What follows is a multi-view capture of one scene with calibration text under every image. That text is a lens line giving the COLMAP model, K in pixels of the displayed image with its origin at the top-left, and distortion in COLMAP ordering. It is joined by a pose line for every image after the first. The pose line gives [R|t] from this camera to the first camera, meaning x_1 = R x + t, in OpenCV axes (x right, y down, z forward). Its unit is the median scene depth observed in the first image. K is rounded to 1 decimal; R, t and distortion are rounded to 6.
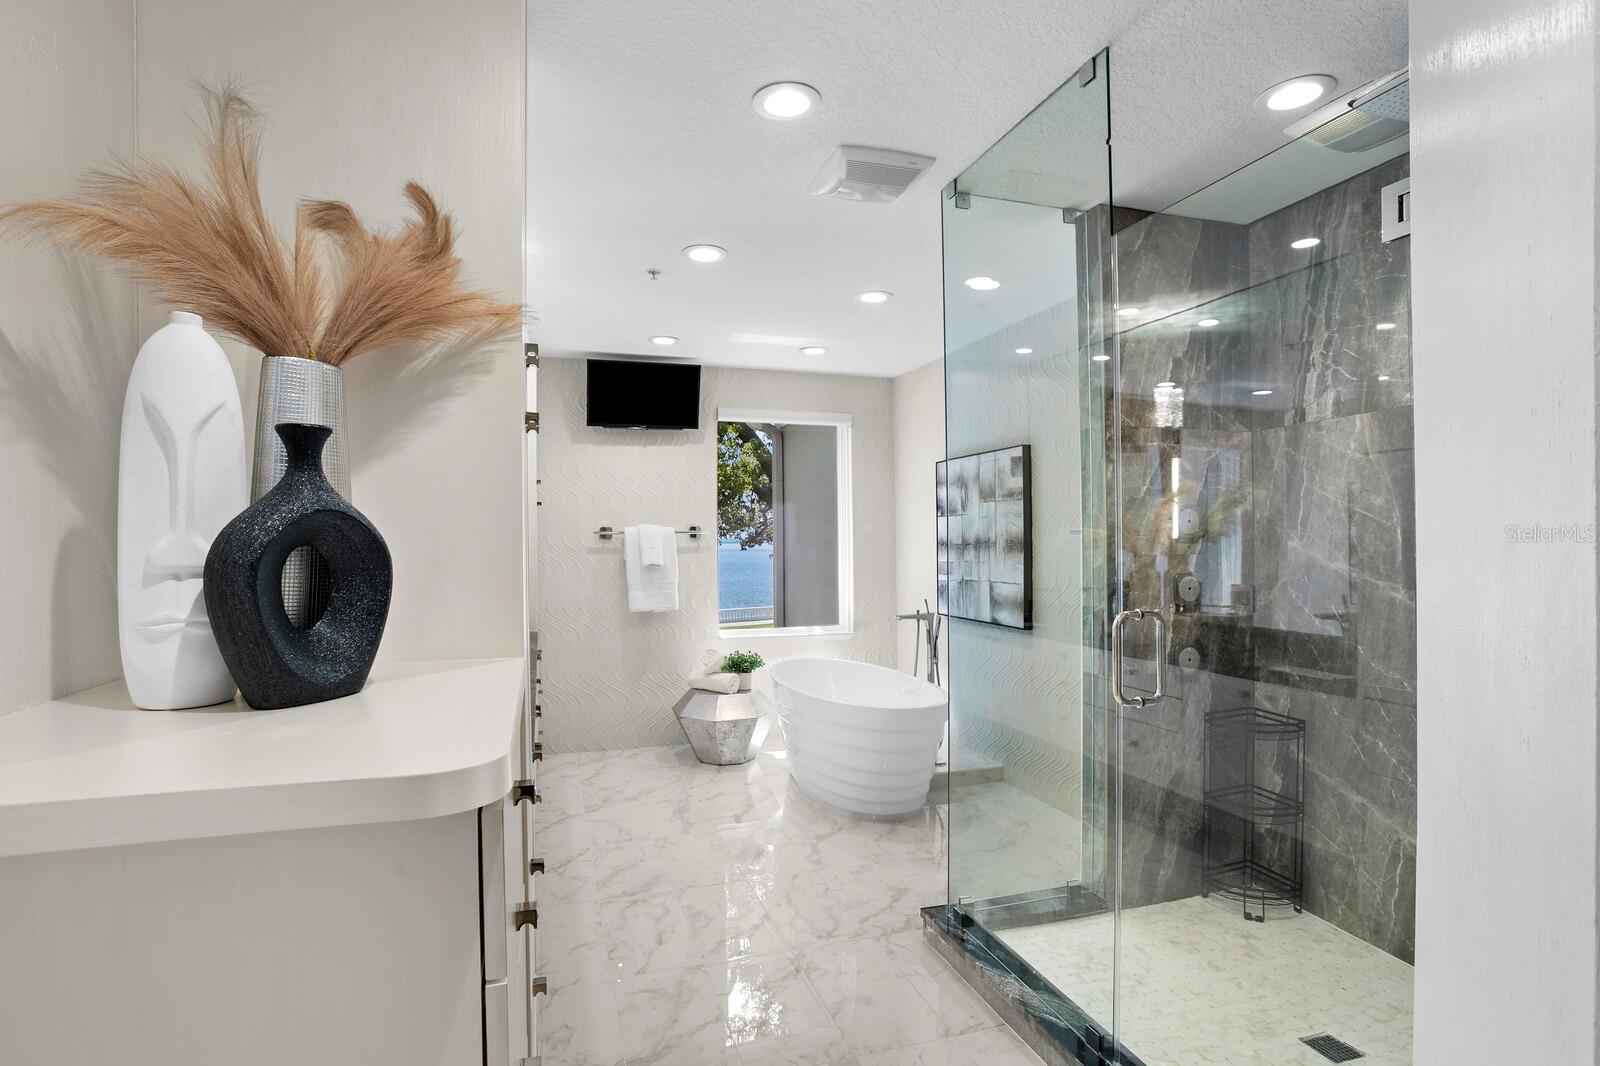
lens RADIAL K [[833.5, 0, 803.1], [0, 833.5, 538.7], [0, 0, 1]] dist [-0.043684, 0.028065]
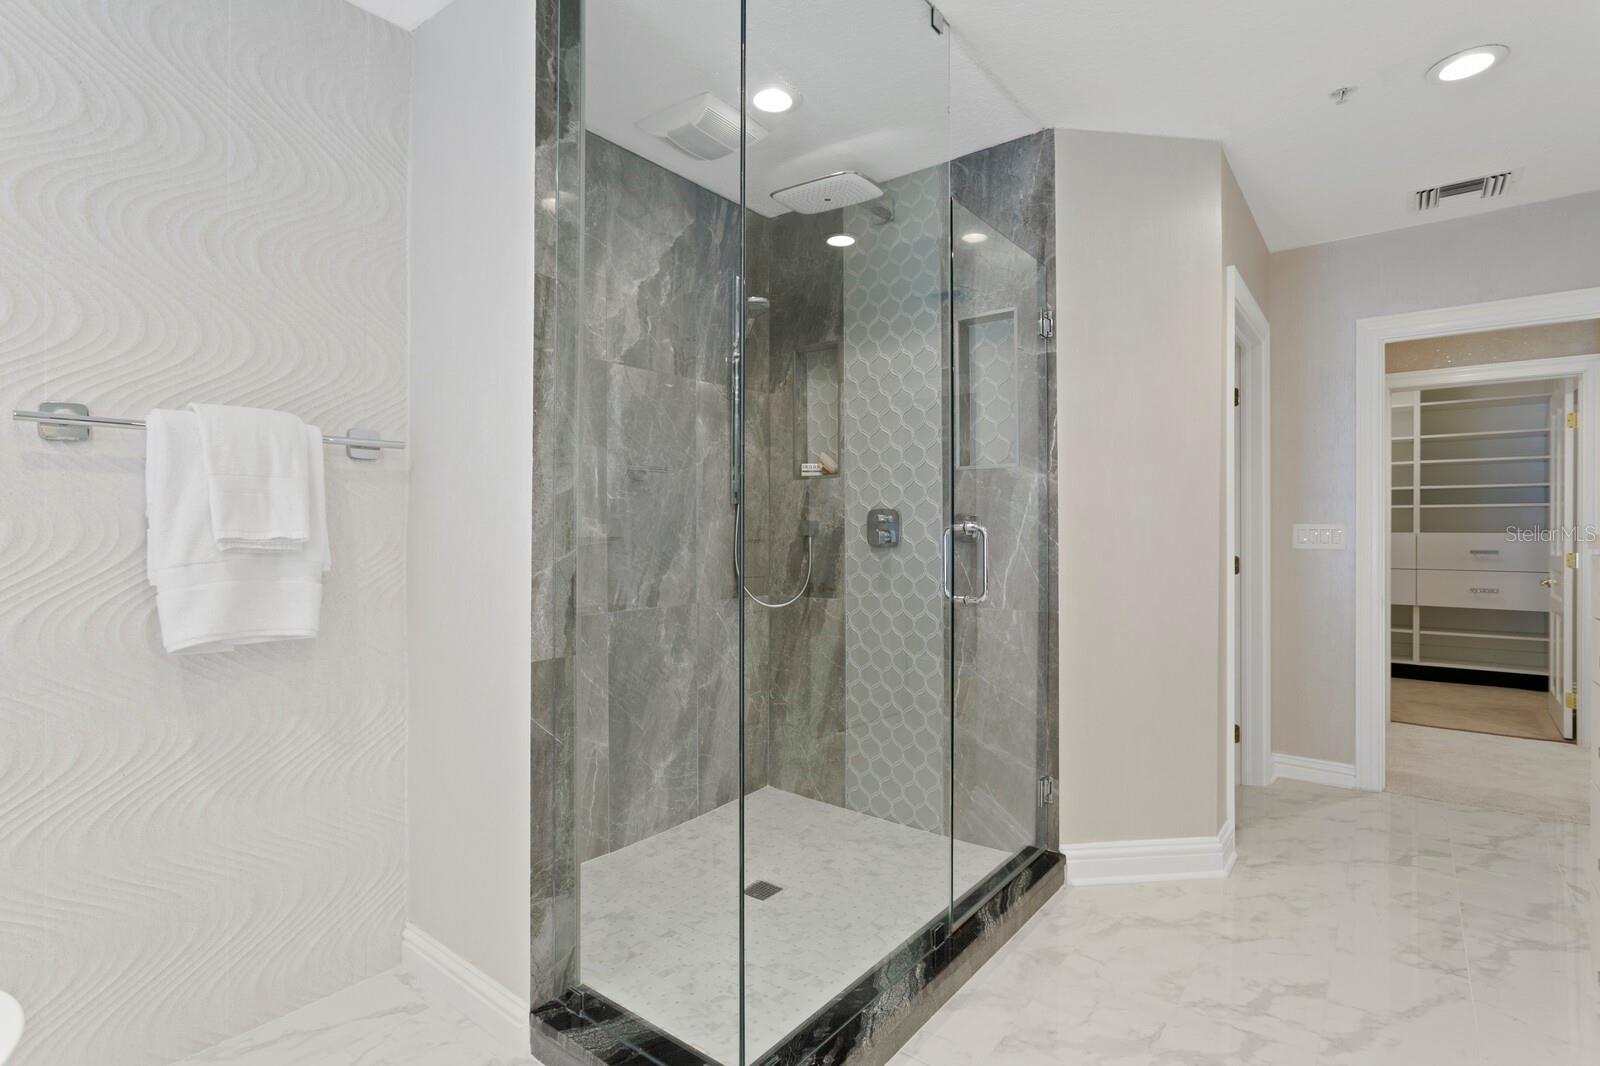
lens RADIAL K [[780.7, 0, 796.5], [0, 780.7, 525.2], [0, 0, 1]] dist [-0.000238, 0.021116]
pose [[-0.555839, 0.007265, 0.831258, -0.302354], [0.001094, 0.999967, -0.008008, 0.072320], [-0.831289, -0.003542, -0.555829, 1.352080]]
